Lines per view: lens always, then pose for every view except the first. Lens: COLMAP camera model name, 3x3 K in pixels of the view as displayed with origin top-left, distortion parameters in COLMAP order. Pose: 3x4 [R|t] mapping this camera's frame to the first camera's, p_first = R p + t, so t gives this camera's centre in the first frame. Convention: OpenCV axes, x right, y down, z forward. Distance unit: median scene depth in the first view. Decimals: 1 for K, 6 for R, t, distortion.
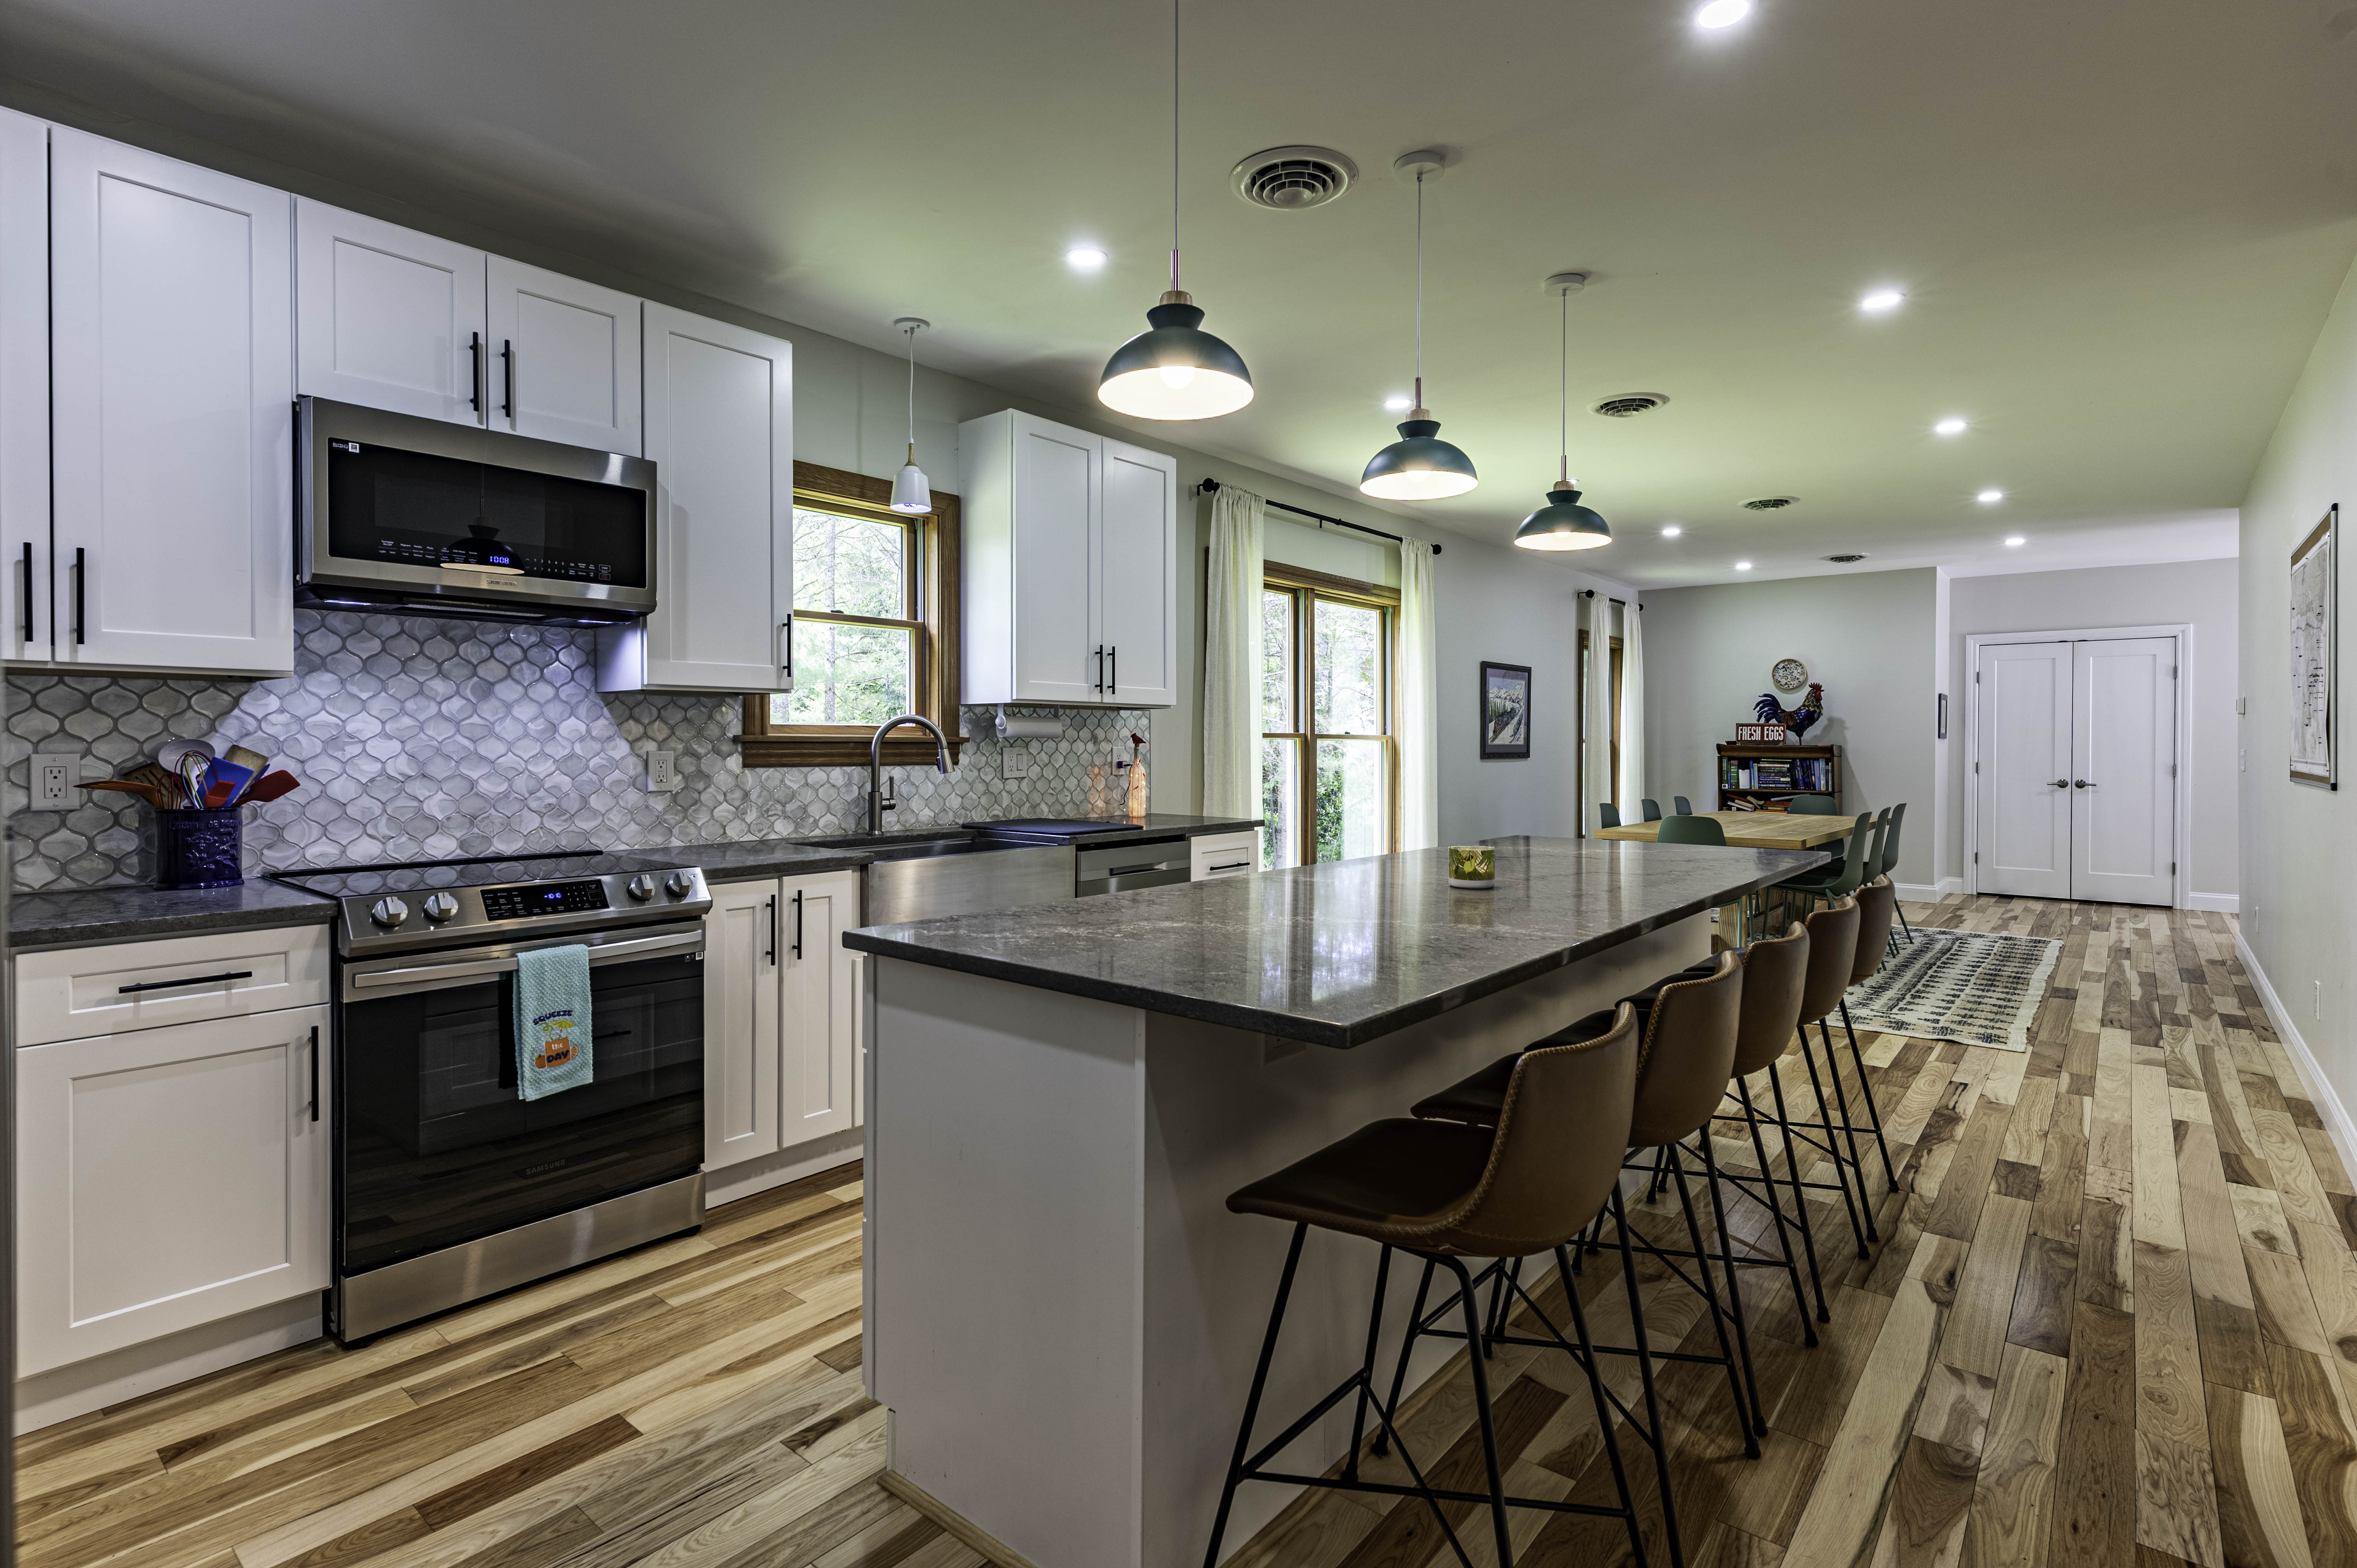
lens RADIAL K [[1188.2, 0, 1173.7], [0, 1188.2, 756.5], [0, 0, 1]] dist [0.000035, -0.001089]
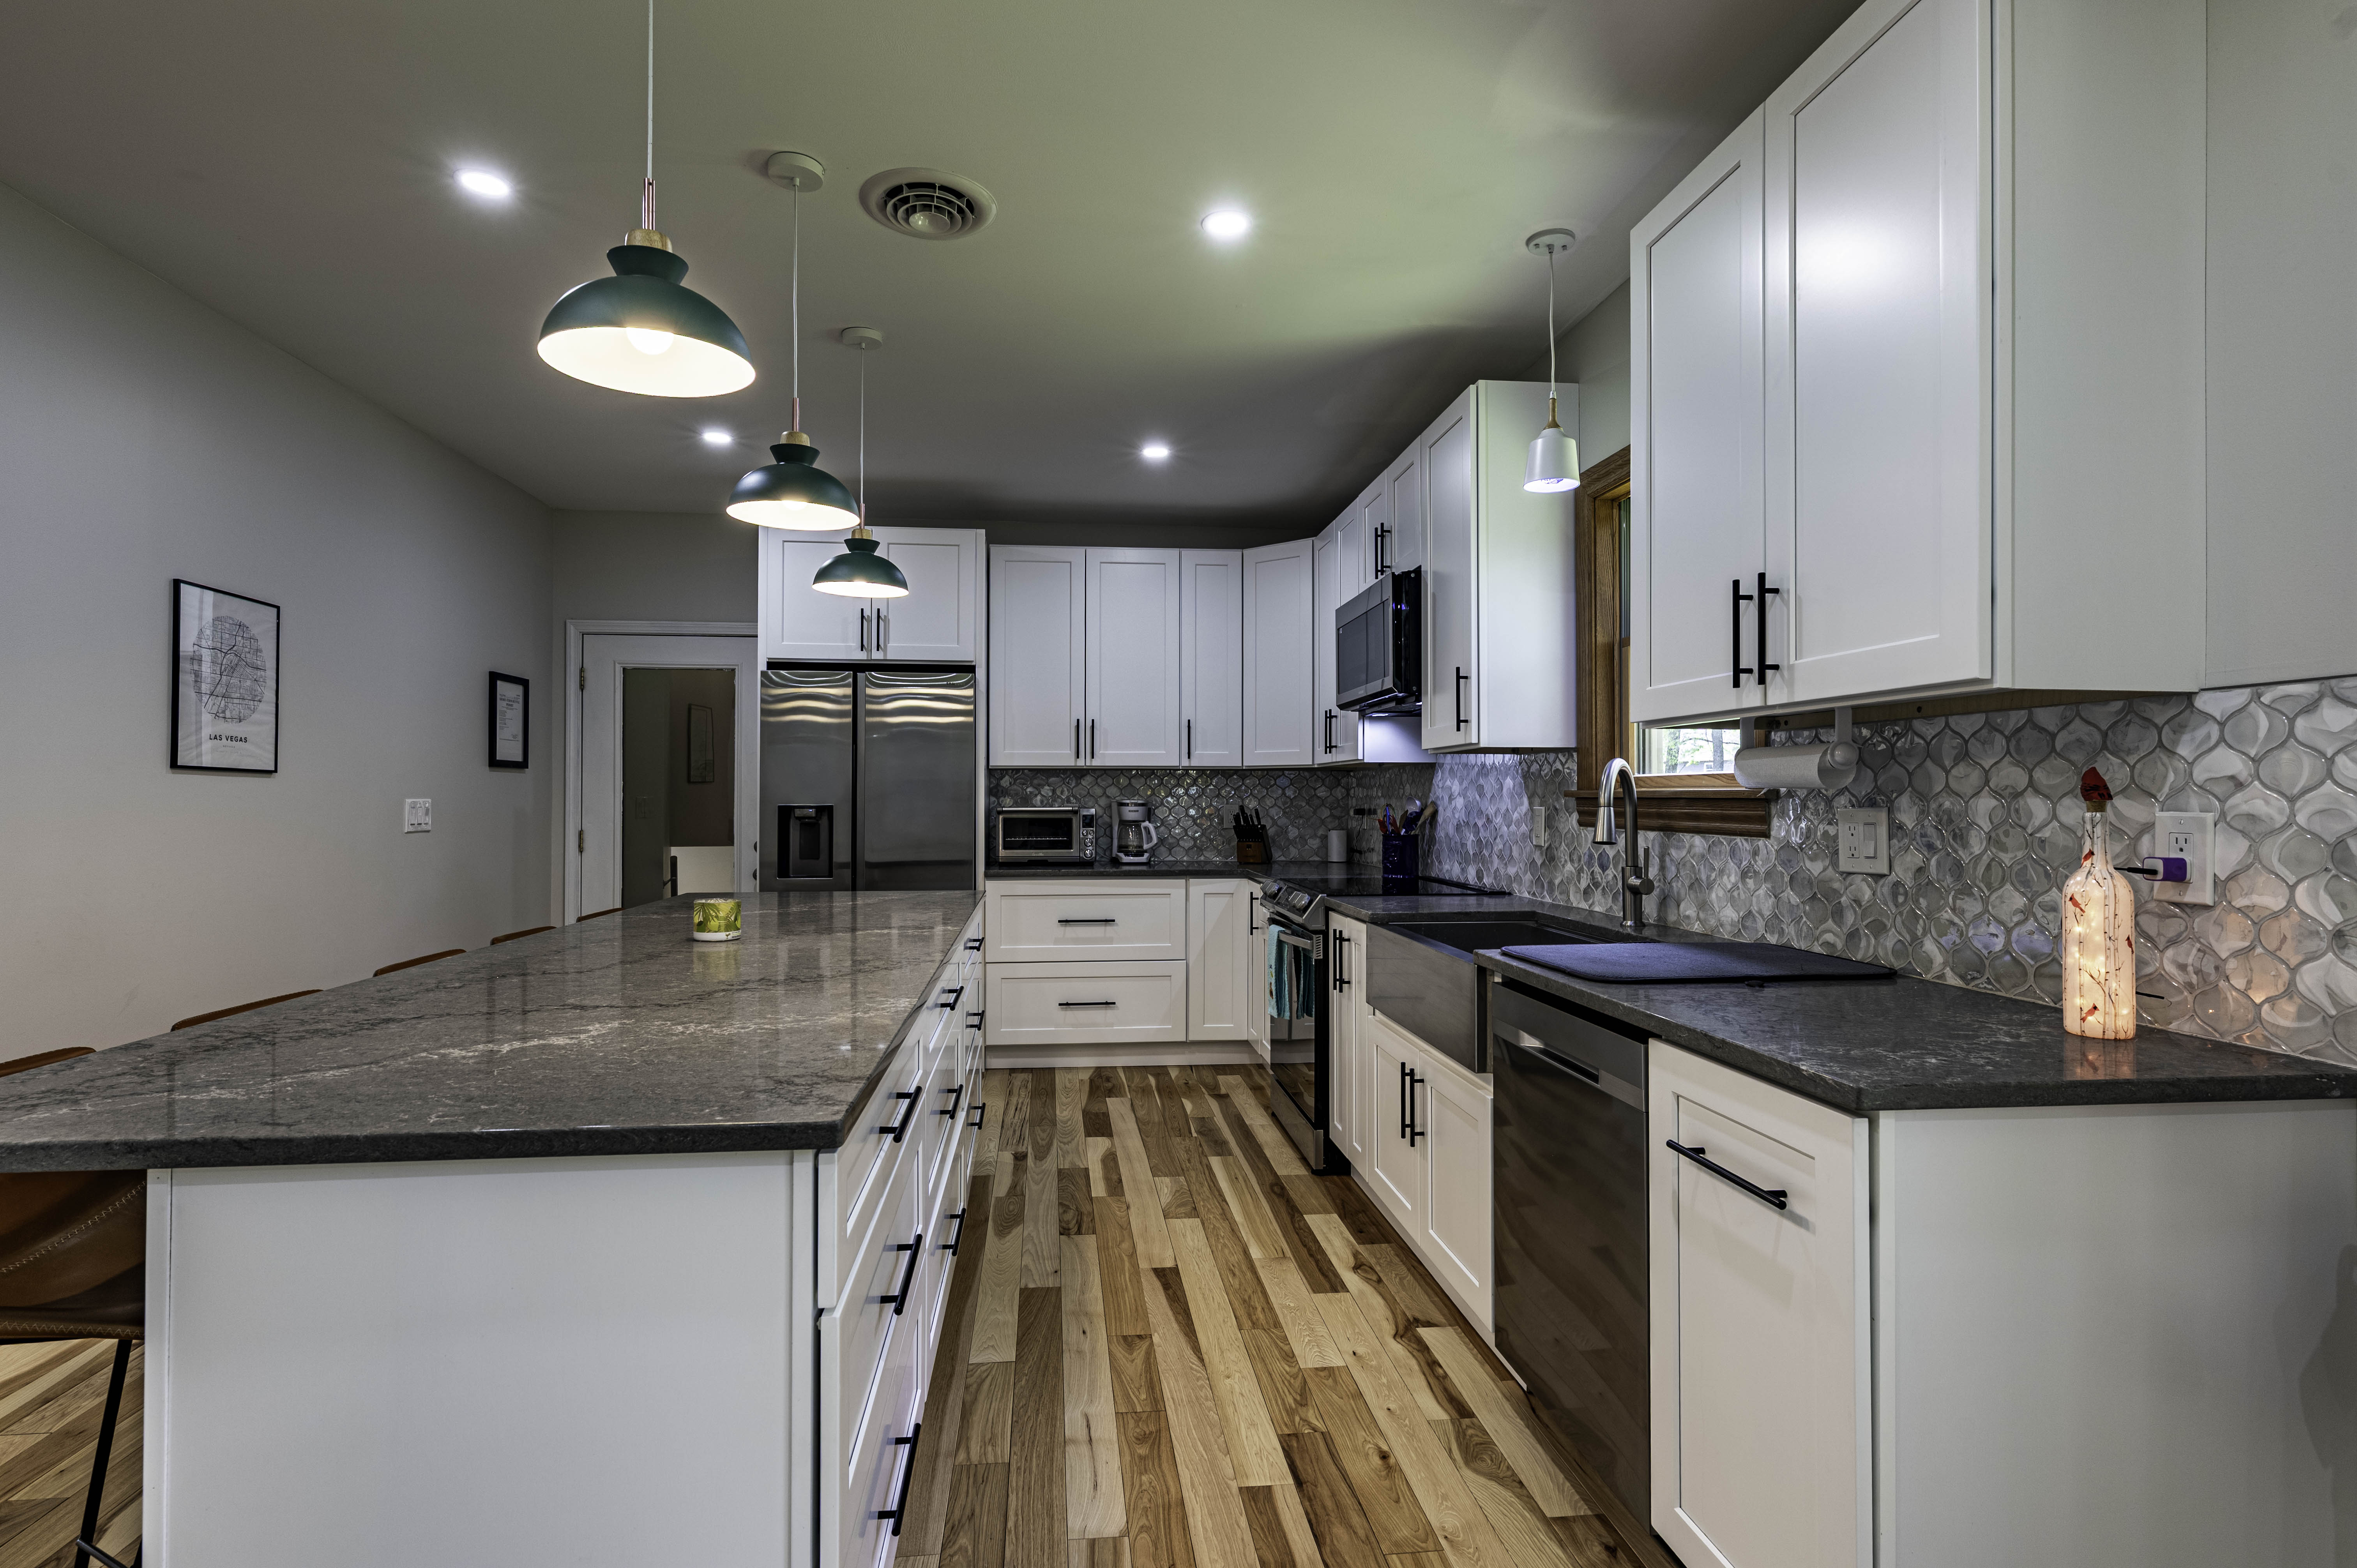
lens RADIAL K [[1131.3, 0, 1178.5], [0, 1131.3, 784.0], [0, 0, 1]] dist [0.001591, 0.000006]
pose [[-0.700294, -0.010432, -0.713778, 0.204208], [-0.009588, 0.999940, -0.005208, -0.006733], [0.713790, 0.003197, -0.700352, 0.606032]]
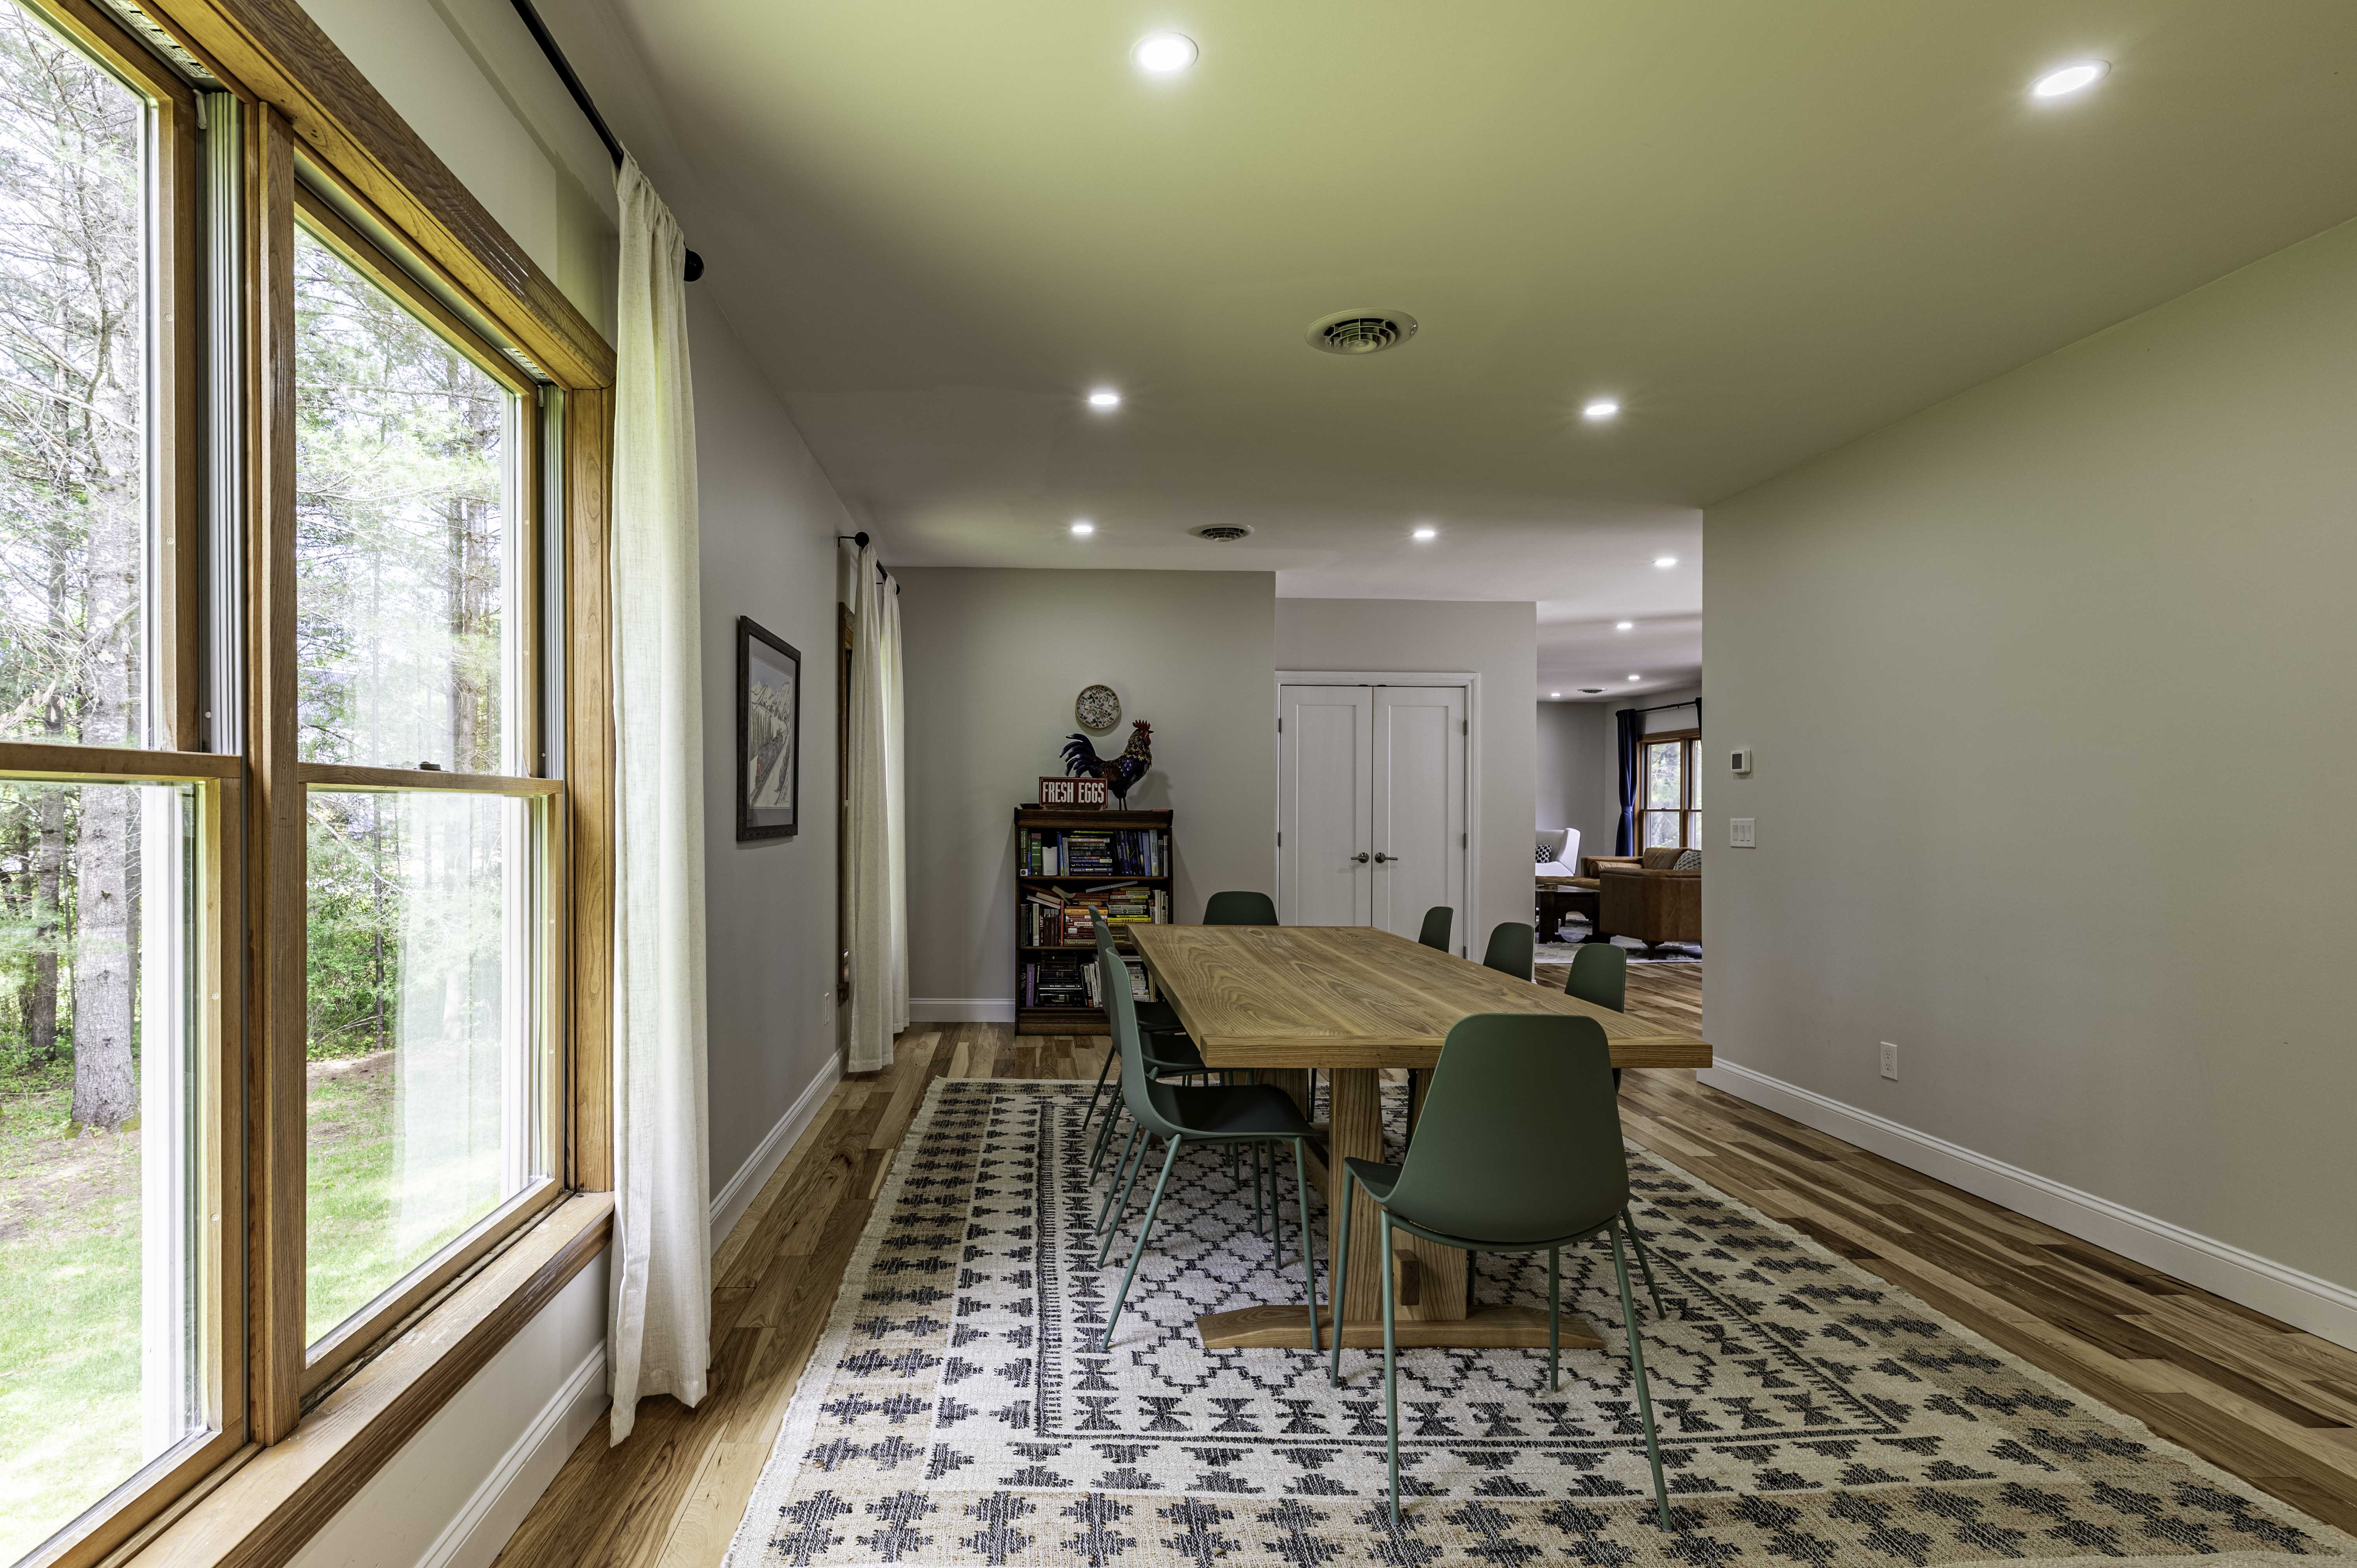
lens RADIAL K [[1183.1, 0, 1088.9], [0, 1183.1, 813.9], [0, 0, 1]] dist [-0.001451, 0.000078]
pose [[0.742730, 0.000084, 0.669591, 0.059470], [0.002275, 0.999994, -0.002649, -0.006094], [-0.669587, 0.003491, 0.742725, 0.545635]]
